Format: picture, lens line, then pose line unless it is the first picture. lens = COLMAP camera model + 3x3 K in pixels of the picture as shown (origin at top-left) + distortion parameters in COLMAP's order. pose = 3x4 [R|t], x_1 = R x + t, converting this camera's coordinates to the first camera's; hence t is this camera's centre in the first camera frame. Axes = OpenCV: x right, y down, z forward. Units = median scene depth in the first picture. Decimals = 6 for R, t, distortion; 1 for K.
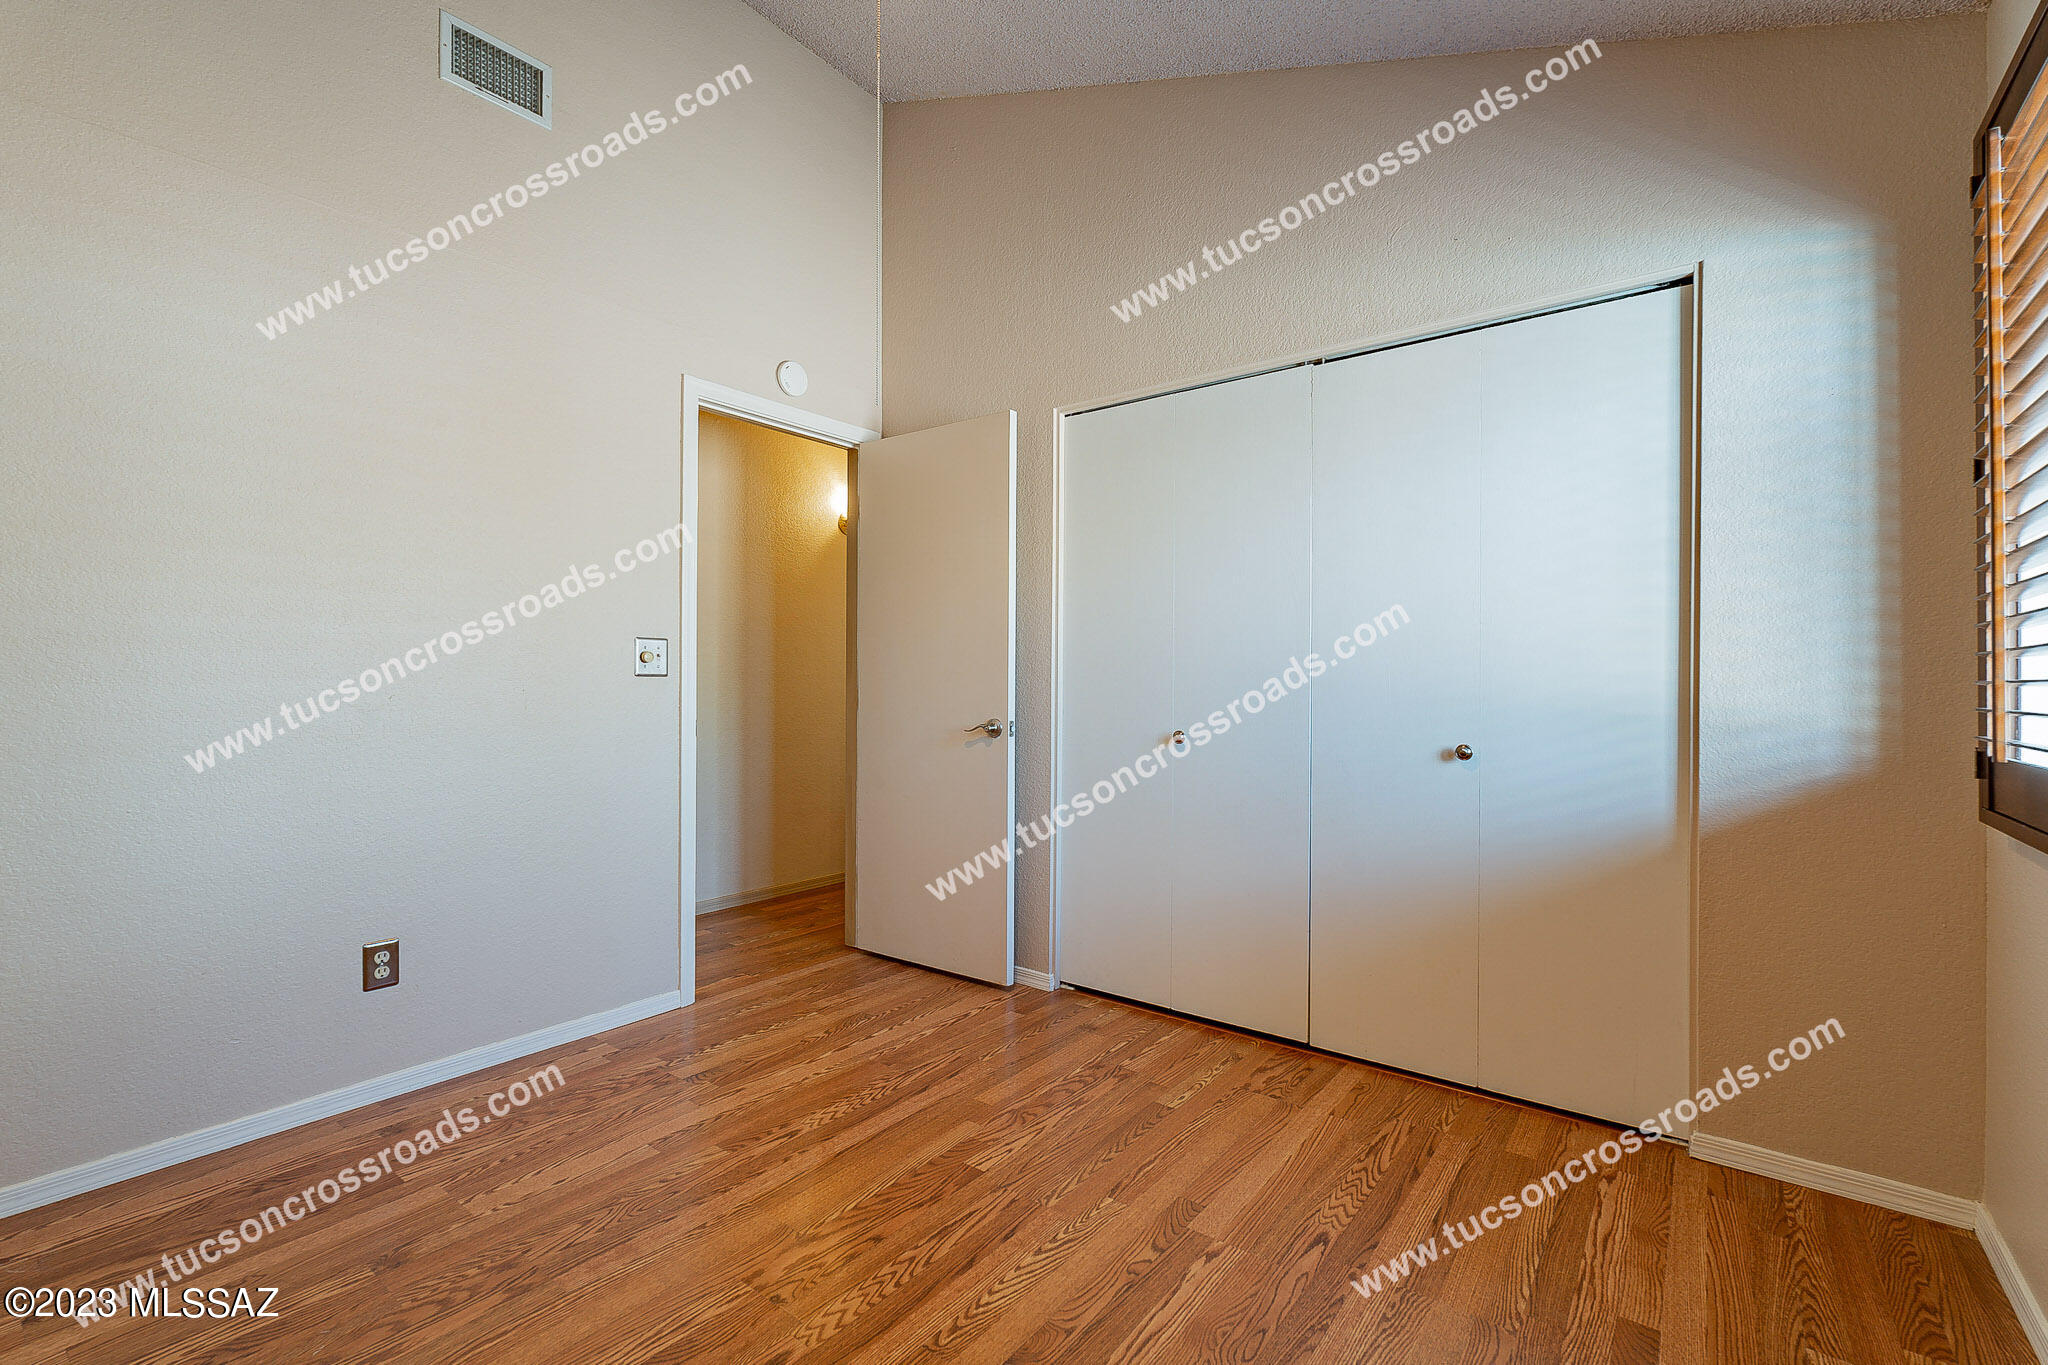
lens RADIAL K [[900.8, 0, 1035.3], [0, 900.8, 693.3], [0, 0, 1]] dist [-0.009909, 0.001875]
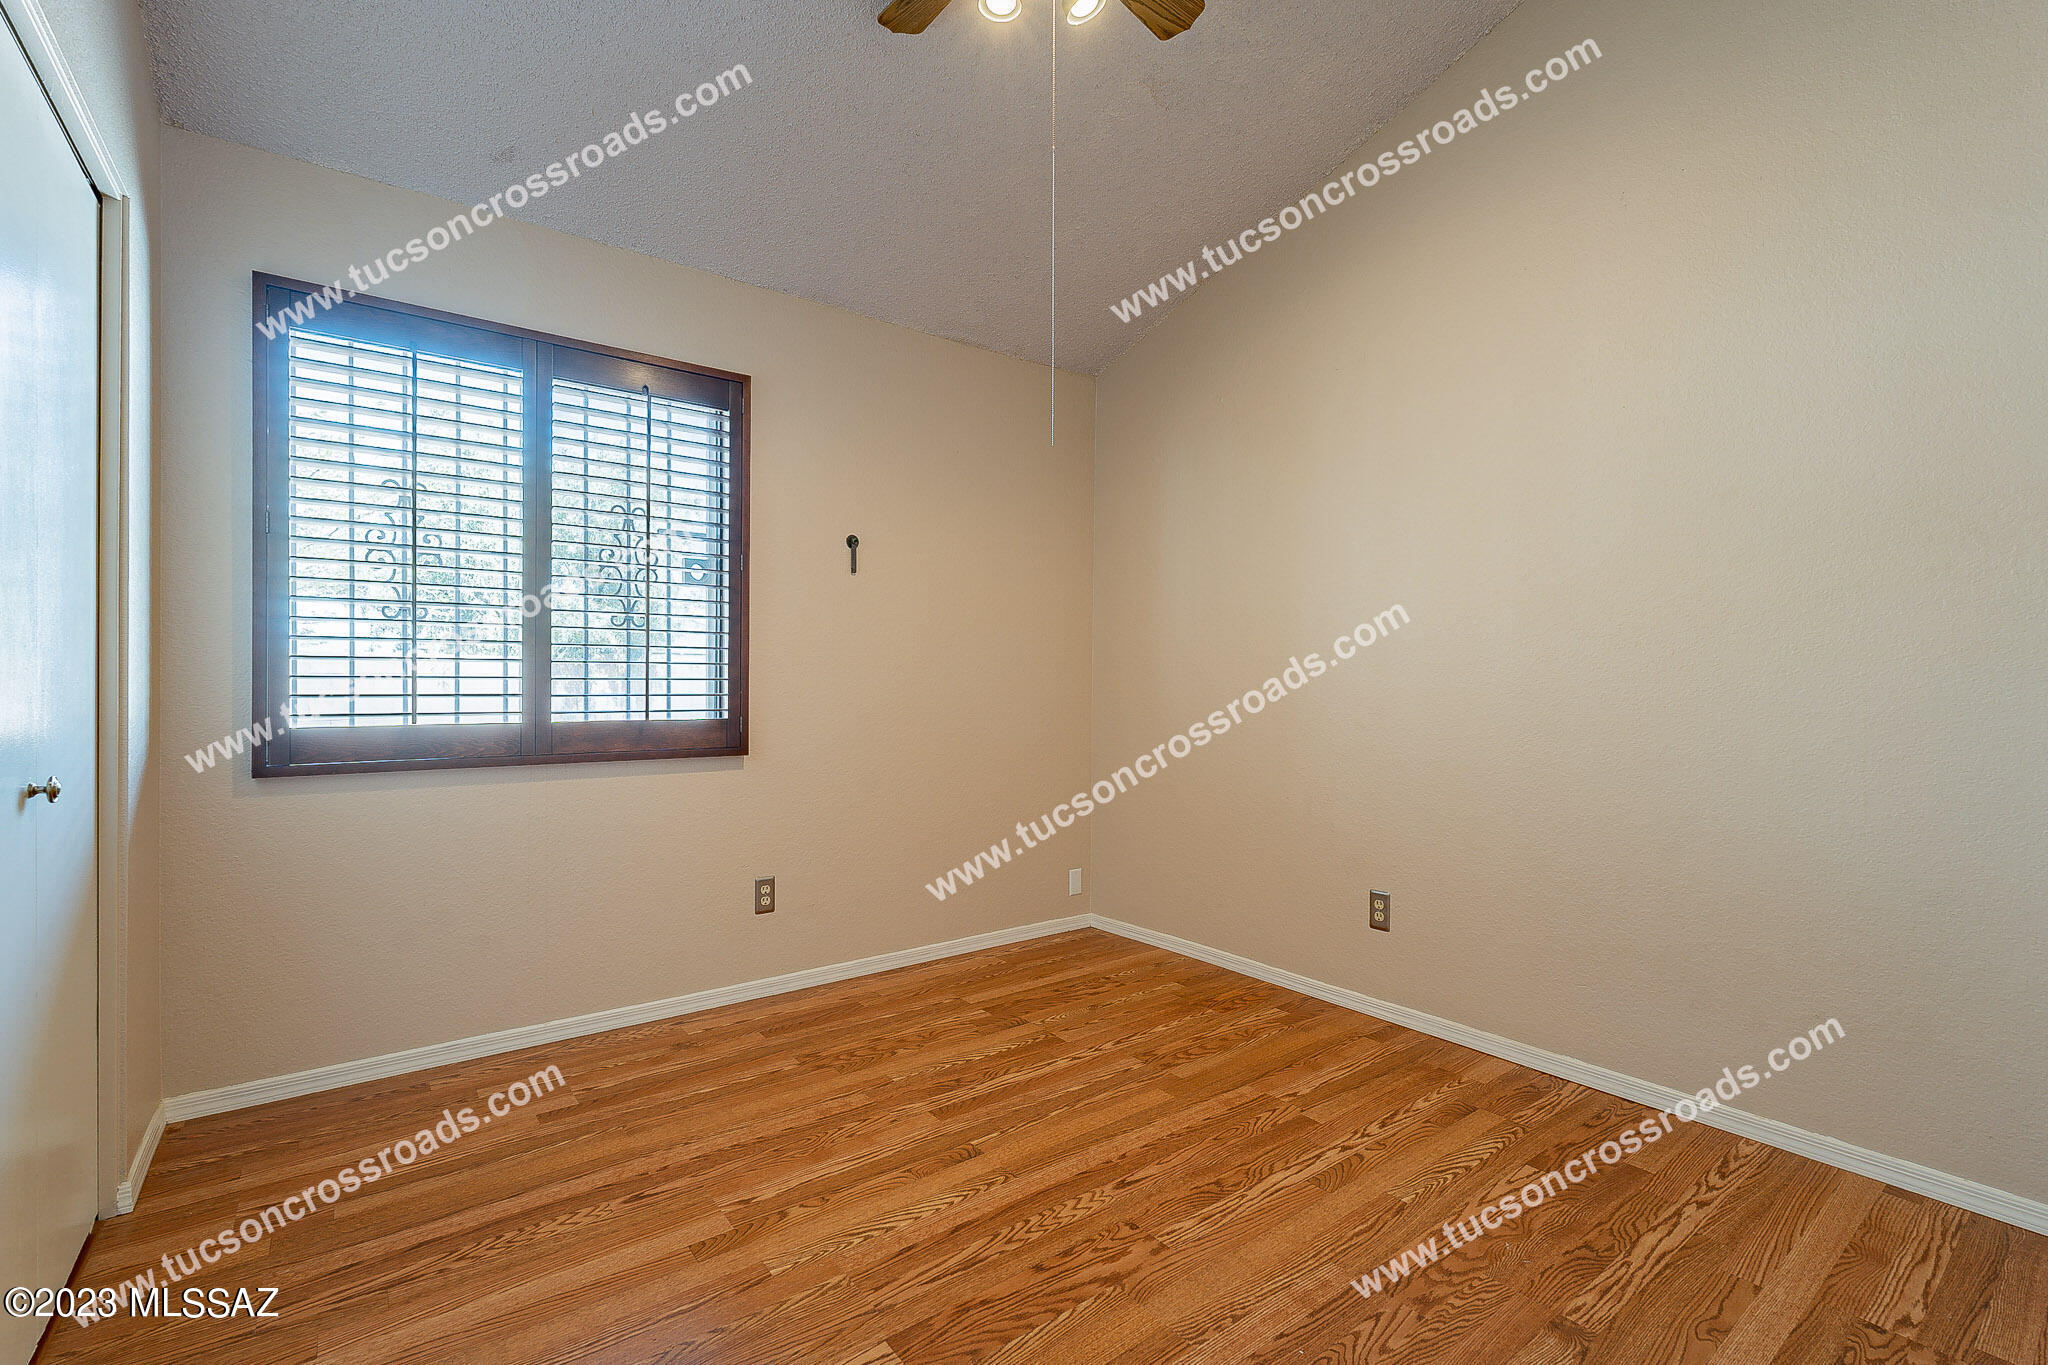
lens RADIAL K [[900.8, 0, 1023.3], [0, 900.8, 678.6], [0, 0, 1]] dist [-0.009909, 0.001875]
pose [[-0.962090, -0.008342, 0.272603, -0.425452], [-0.006116, 0.999941, 0.009013, -0.022738], [-0.272662, 0.007004, -0.962084, 1.967674]]
